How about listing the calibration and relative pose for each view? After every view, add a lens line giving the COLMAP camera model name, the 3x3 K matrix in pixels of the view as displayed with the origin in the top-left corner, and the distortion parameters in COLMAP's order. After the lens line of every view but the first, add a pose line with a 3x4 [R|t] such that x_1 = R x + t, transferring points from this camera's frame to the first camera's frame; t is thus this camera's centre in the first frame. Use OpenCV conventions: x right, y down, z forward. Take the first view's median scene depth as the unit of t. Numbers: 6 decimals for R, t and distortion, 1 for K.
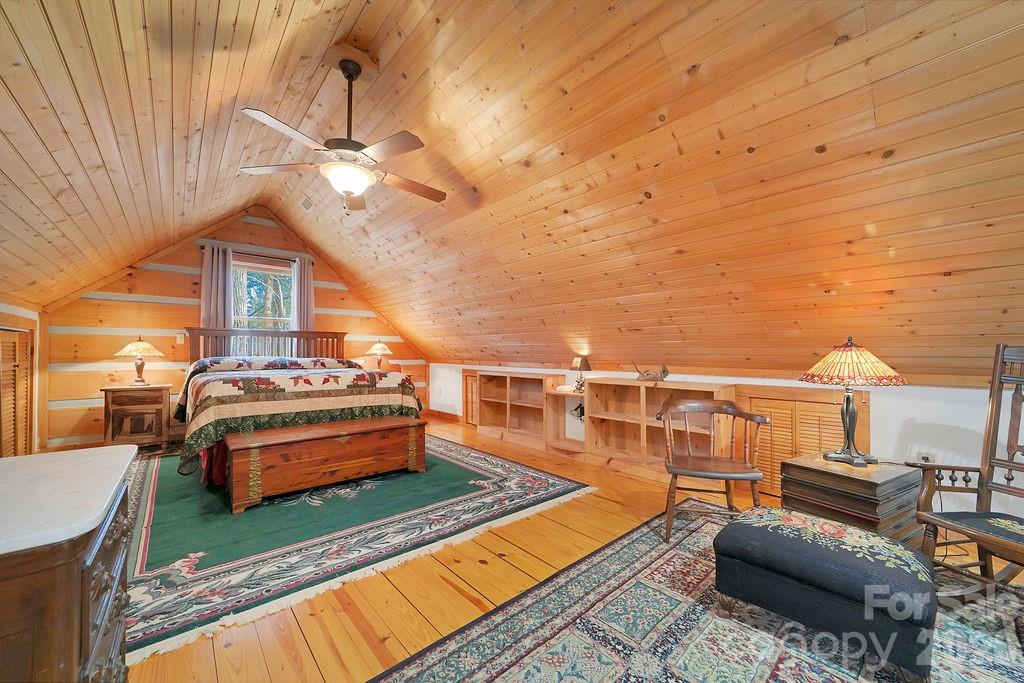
lens RADIAL K [[387.3, 0, 512.0], [0, 387.3, 341.5], [0, 0, 1]] dist [-0.001649, -0.000039]
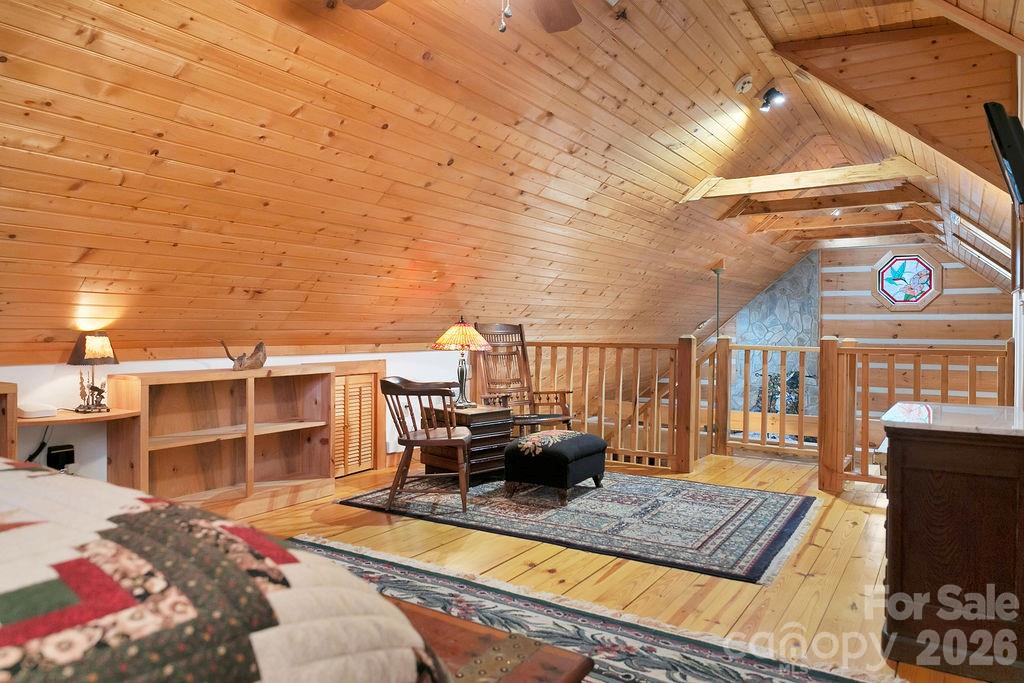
lens RADIAL K [[686.4, 0, 512.0], [0, 686.4, 341.5], [0, 0, 1]] dist [-0.002864, 0.000142]
pose [[-0.271264, -0.022171, 0.962249, -1.464304], [-0.033883, 0.999335, 0.013474, 0.038607], [-0.961908, -0.028949, -0.271835, 1.467844]]
